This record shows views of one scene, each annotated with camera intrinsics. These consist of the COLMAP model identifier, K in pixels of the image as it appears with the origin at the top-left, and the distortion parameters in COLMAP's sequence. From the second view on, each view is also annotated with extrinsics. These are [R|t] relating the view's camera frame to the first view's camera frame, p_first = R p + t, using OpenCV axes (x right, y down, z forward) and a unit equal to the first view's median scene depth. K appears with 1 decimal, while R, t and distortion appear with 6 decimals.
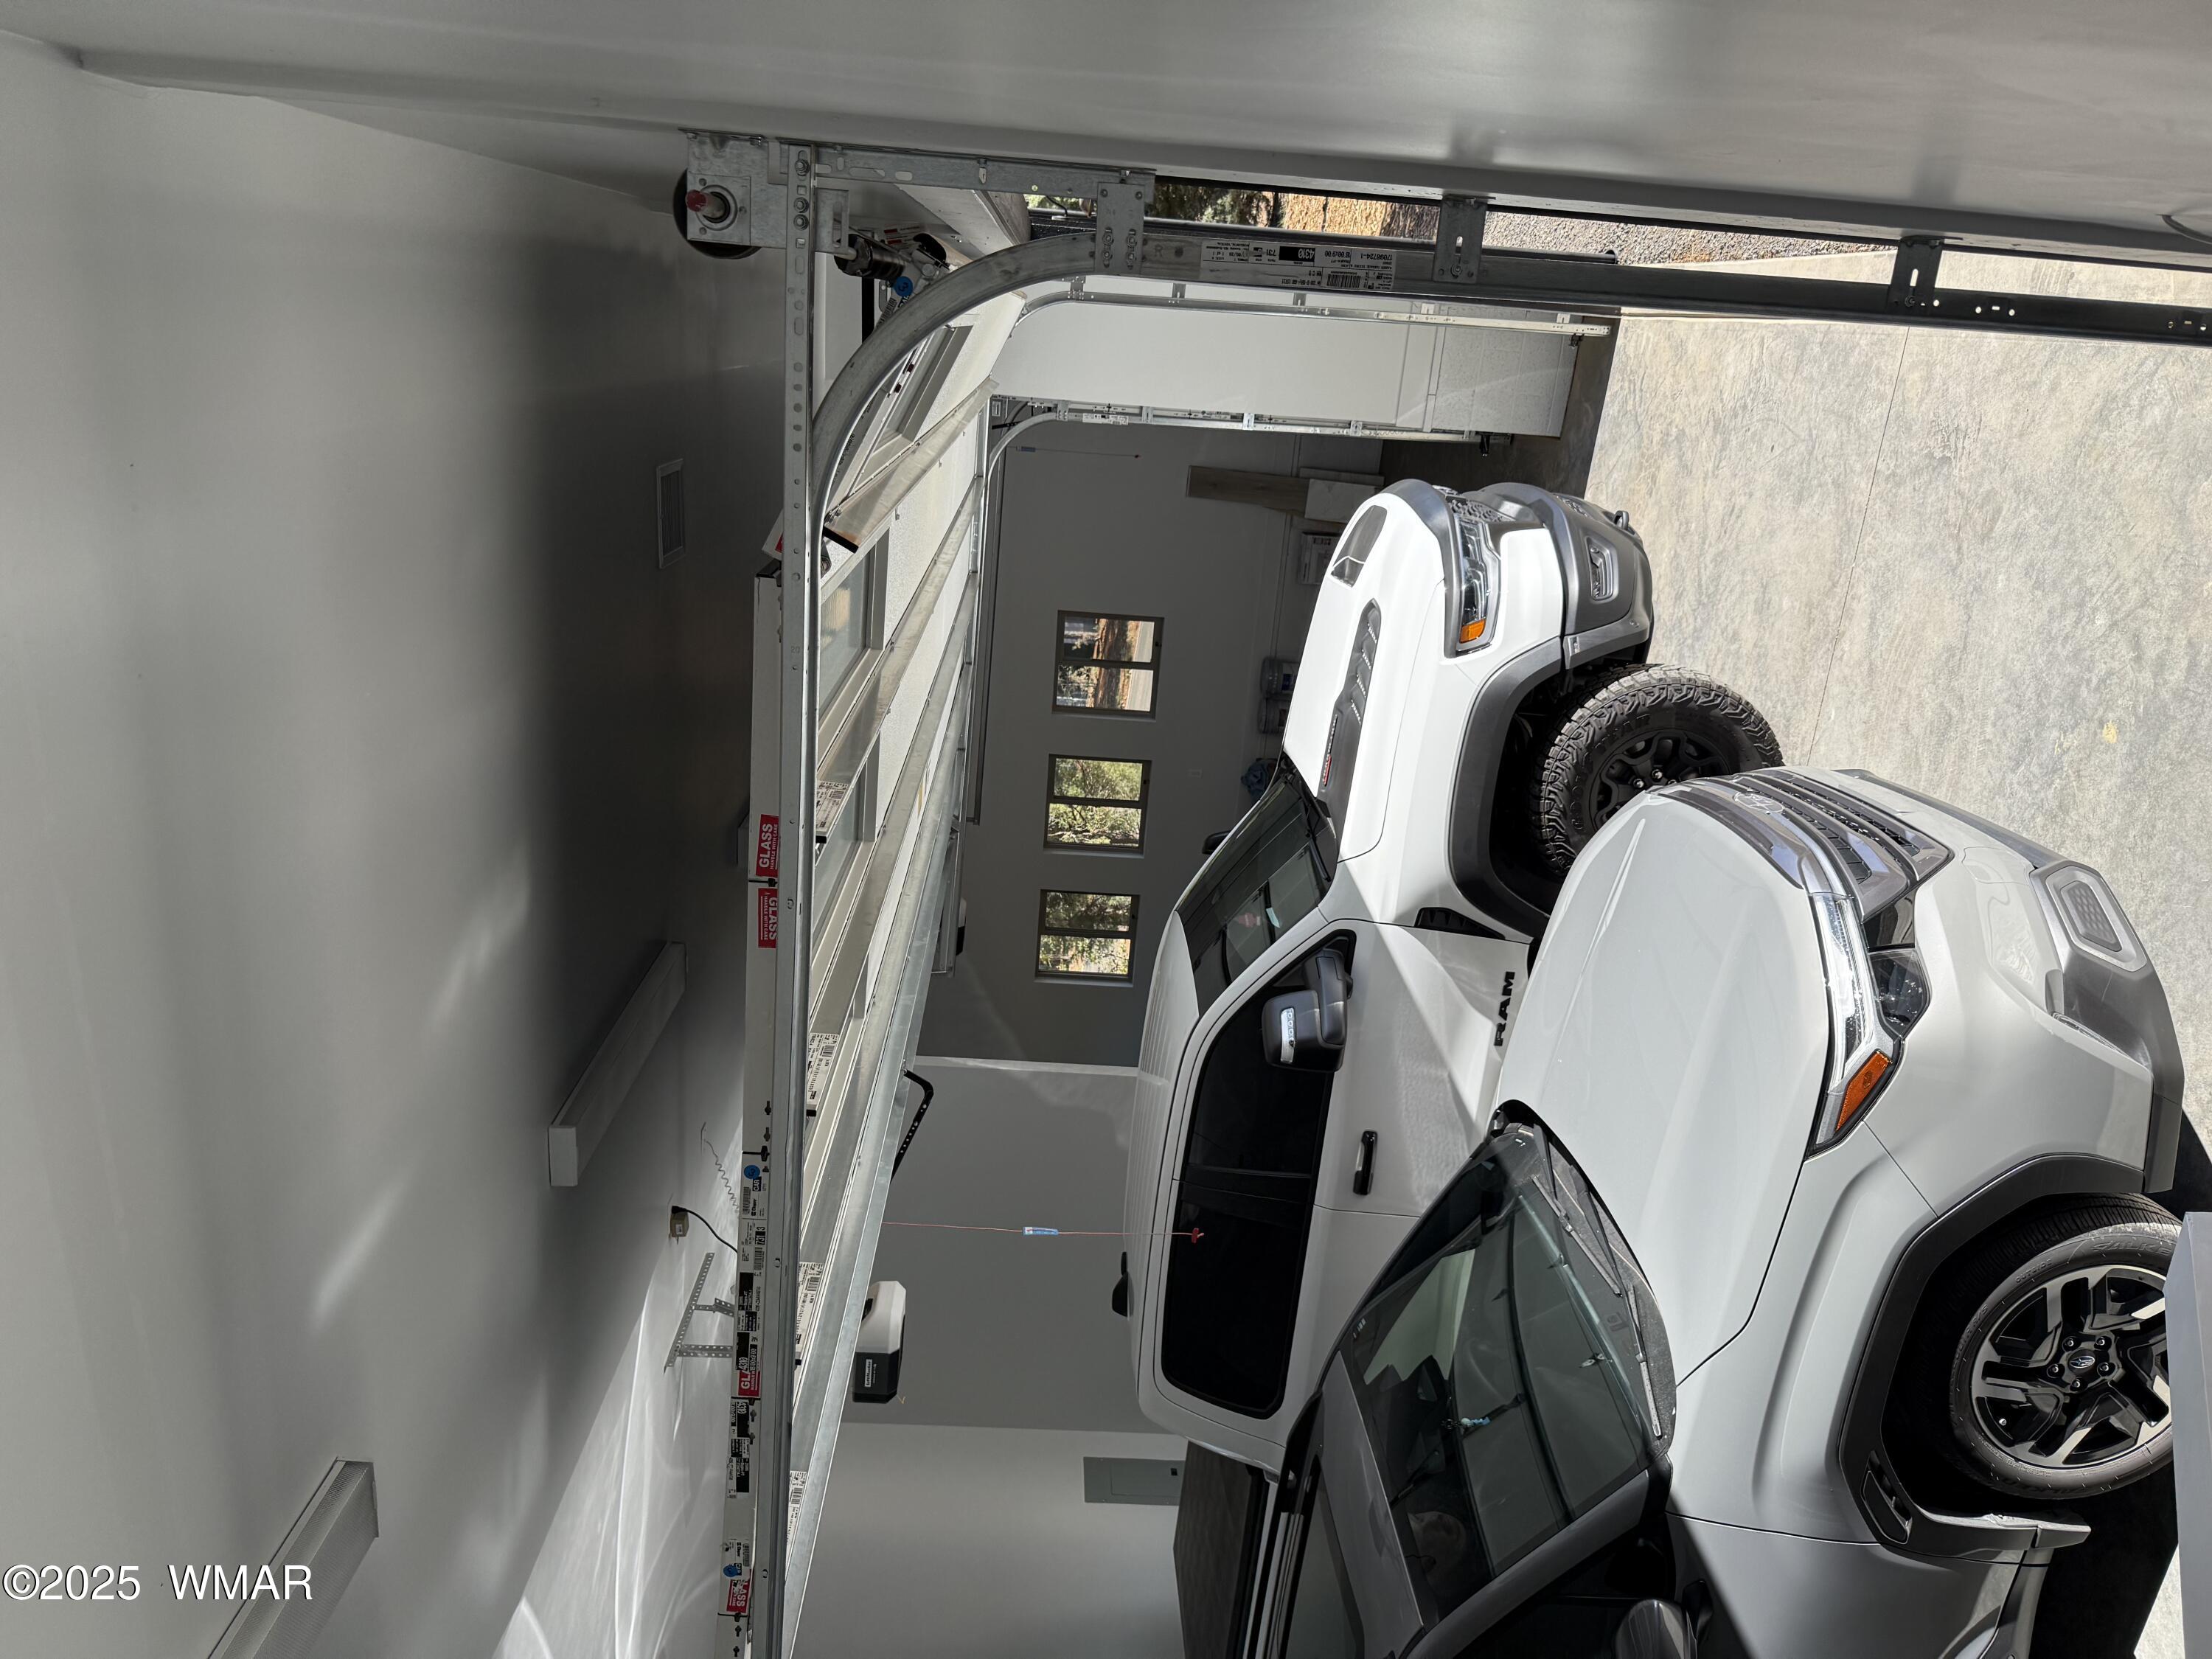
lens RADIAL K [[1576.0, 0, 1106.0], [0, 1576.0, 829.5], [0, 0, 1]] dist [0.001634, -0.004923]
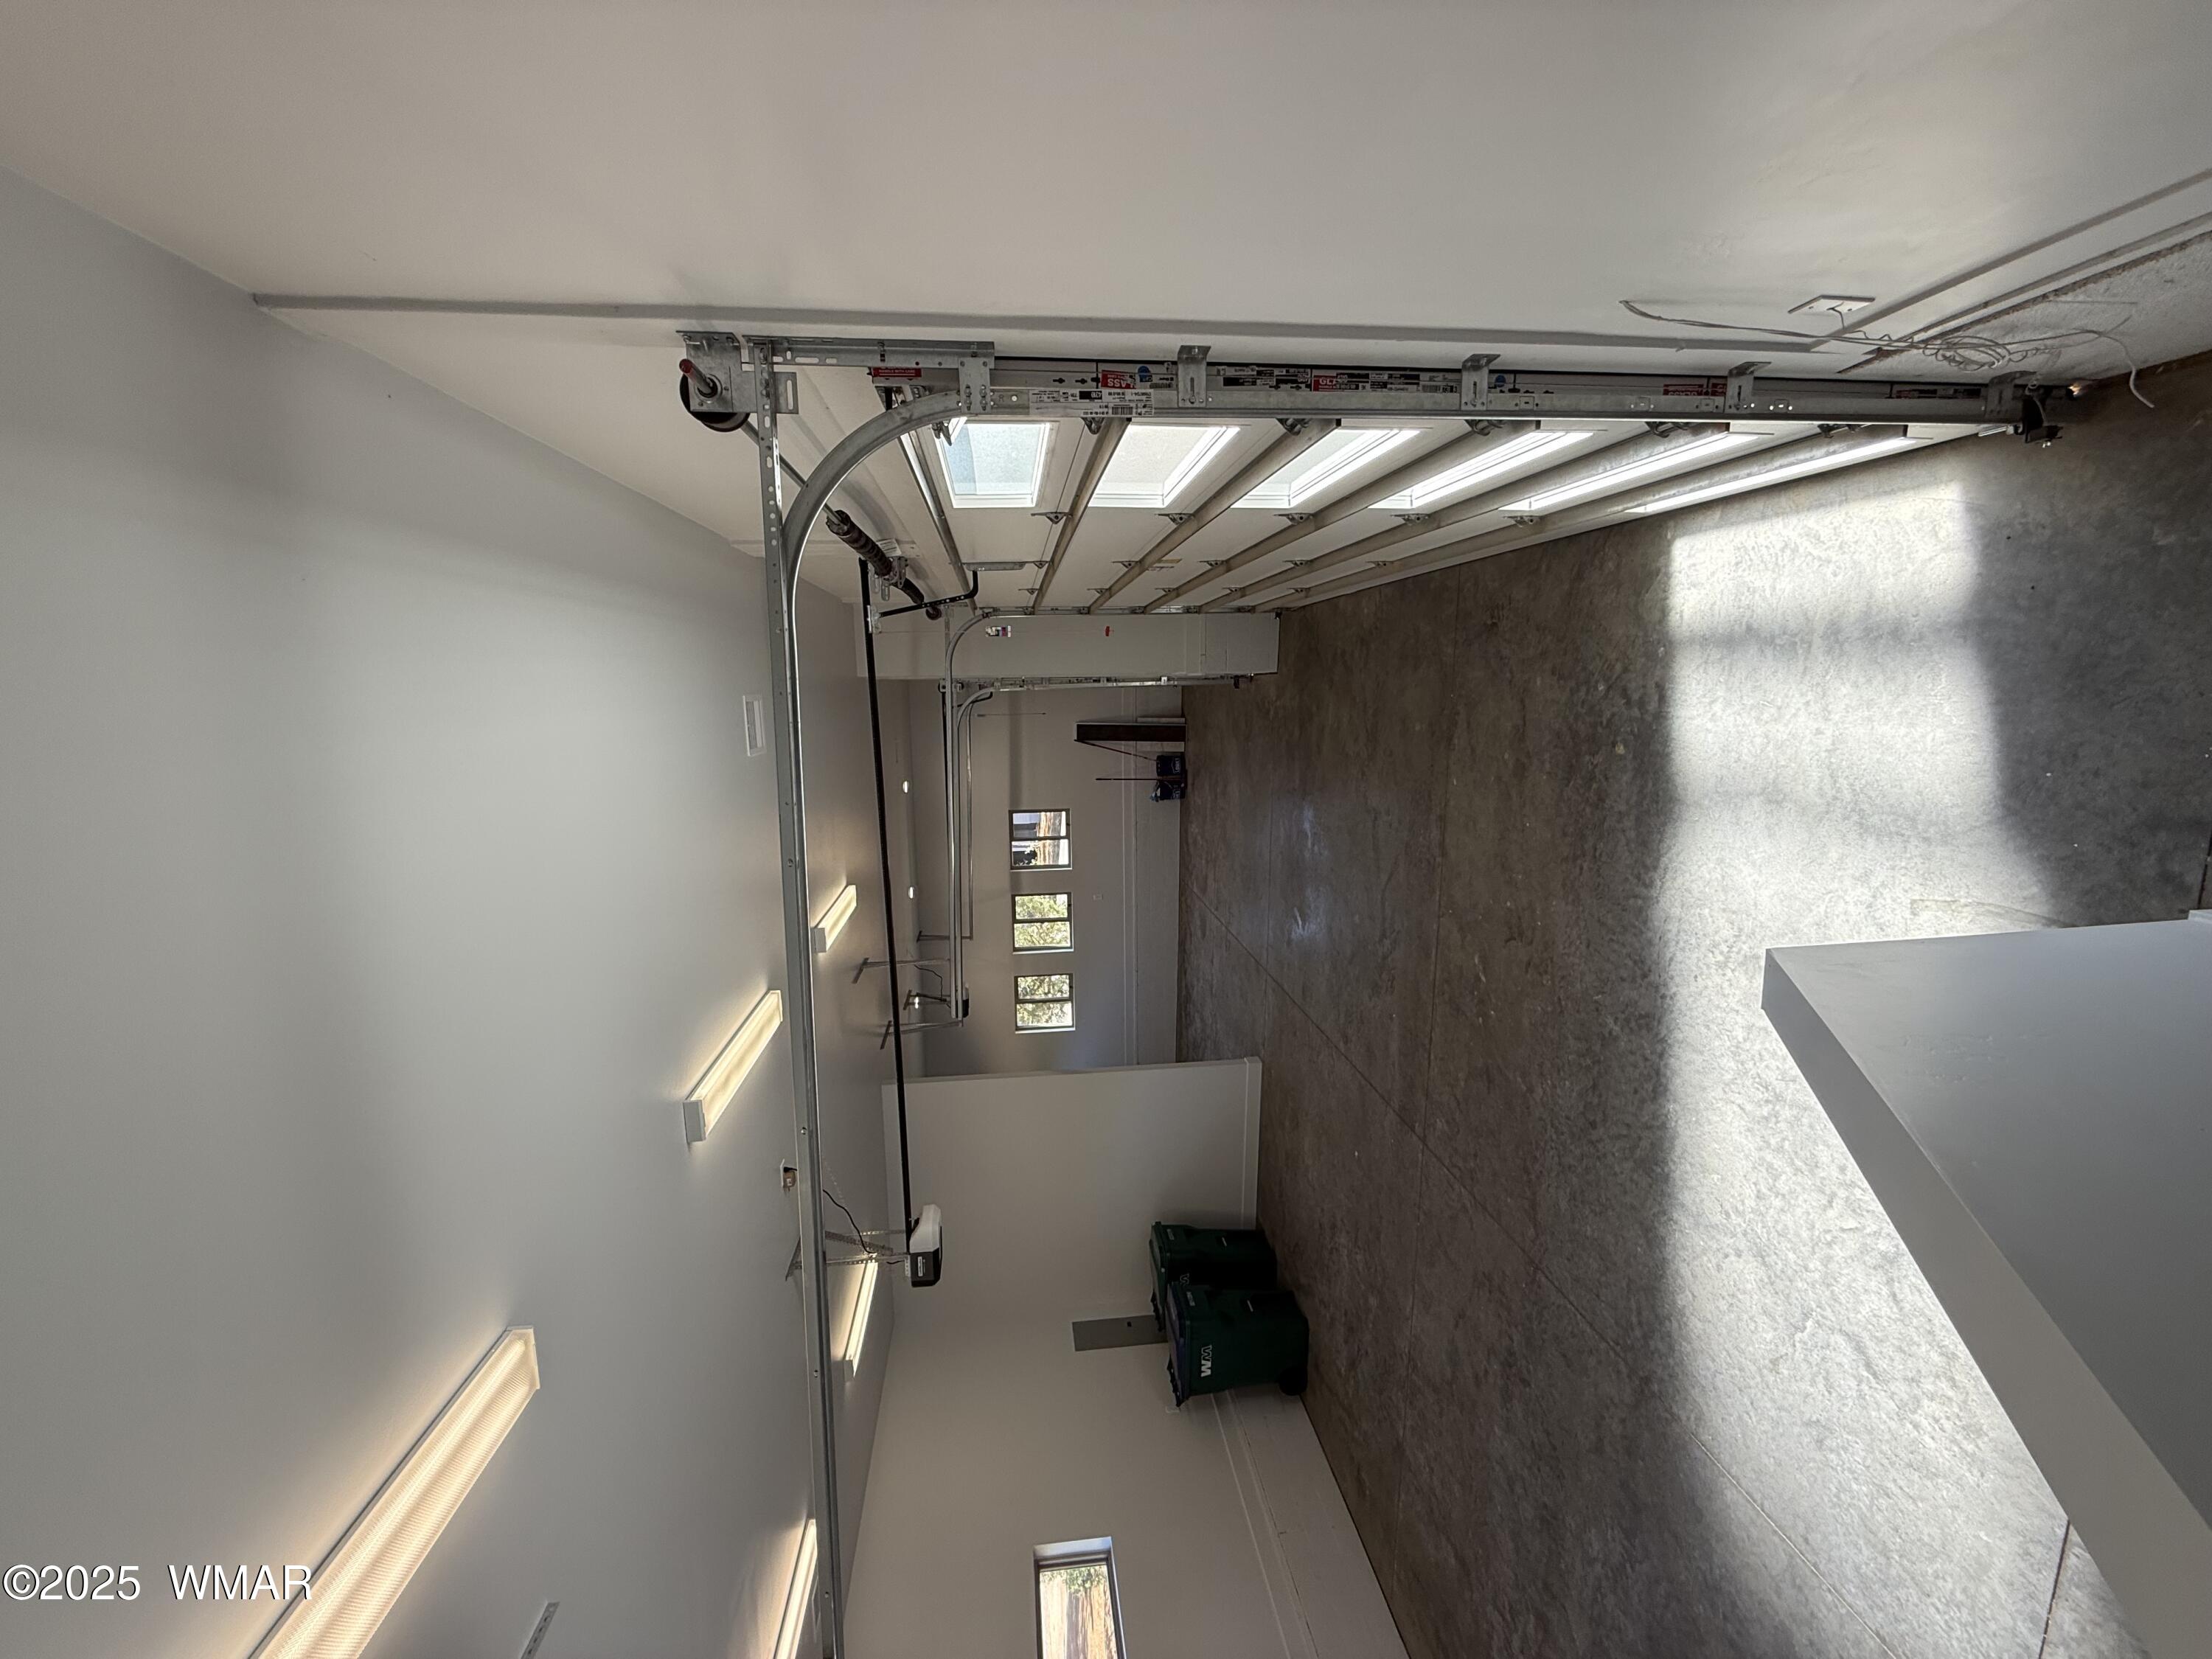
lens RADIAL K [[877.3, 0, 1098.9], [0, 877.3, 826.5], [0, 0, 1]] dist [0.000053, -0.000660]
pose [[0.993162, -0.099183, 0.061581, 0.017000], [0.107505, 0.982647, -0.151154, 0.095679], [-0.045521, 0.156740, 0.986590, 0.106422]]
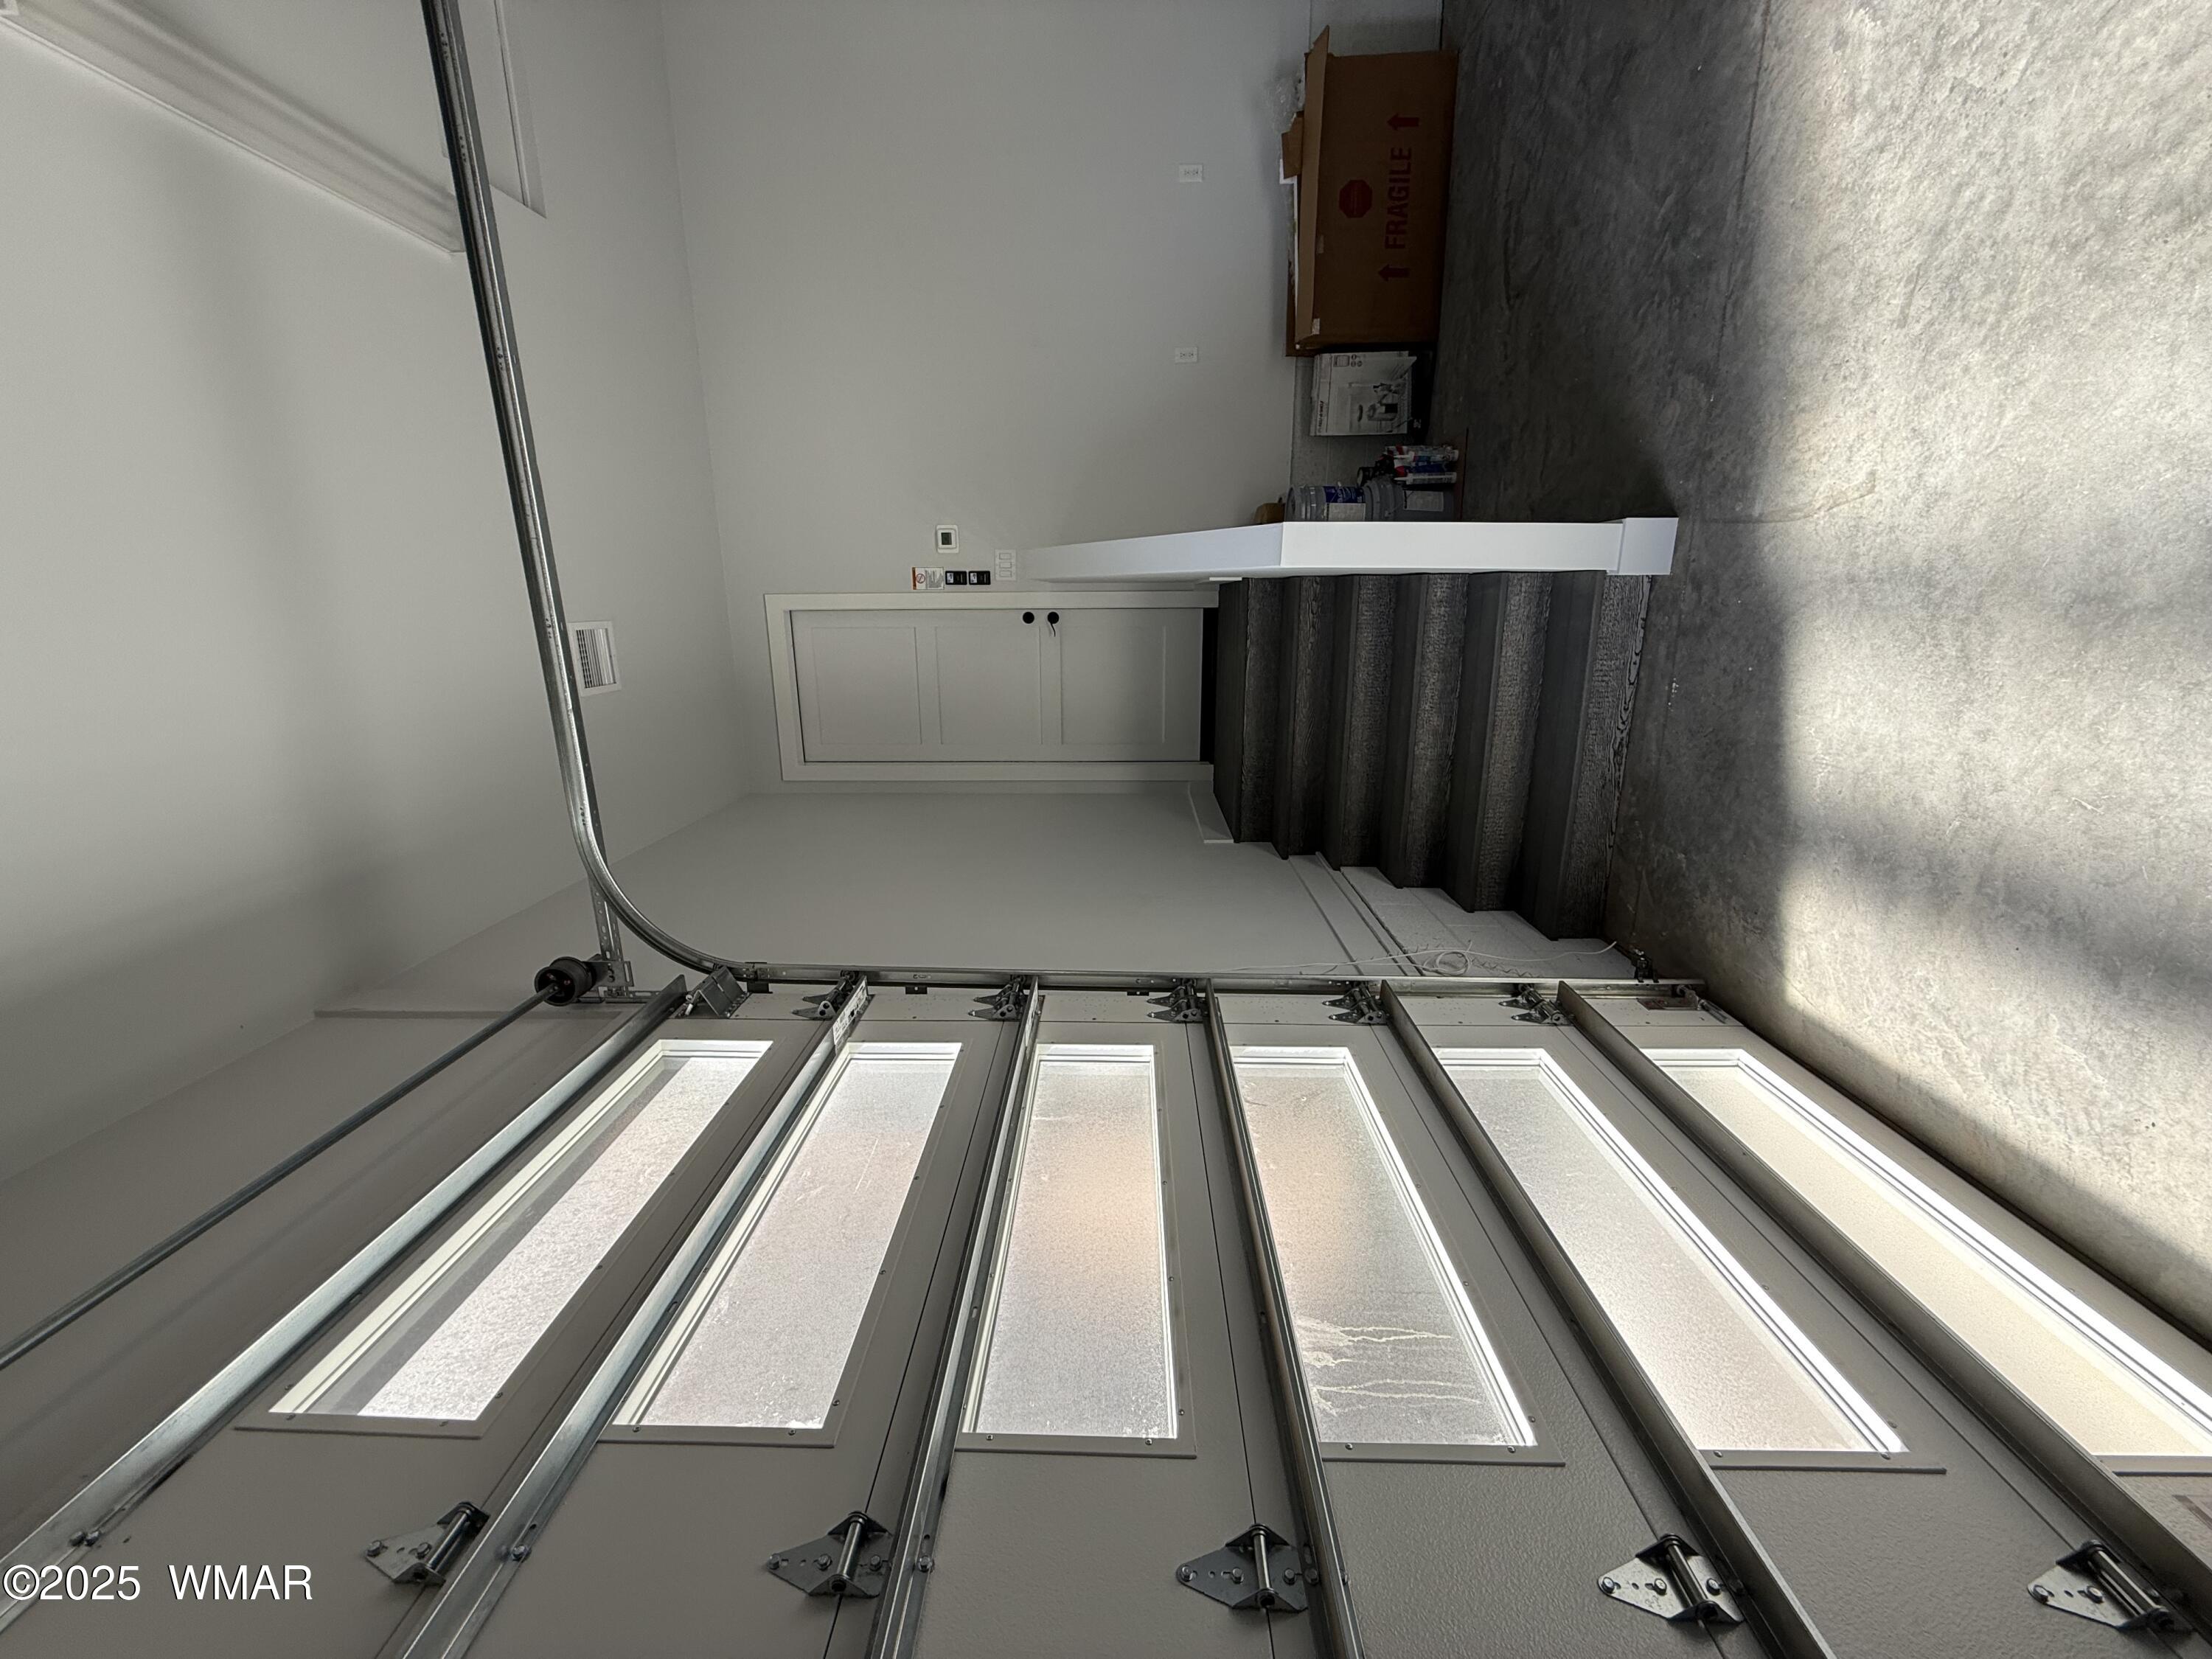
lens RADIAL K [[877.3, 0, 1098.9], [0, 877.3, 826.5], [0, 0, 1]] dist [0.000053, -0.000660]
pose [[0.997511, 0.068025, 0.018537, 0.216907], [0.066650, -0.995539, 0.066779, -0.108815], [0.022997, -0.065378, -0.997596, 1.102170]]
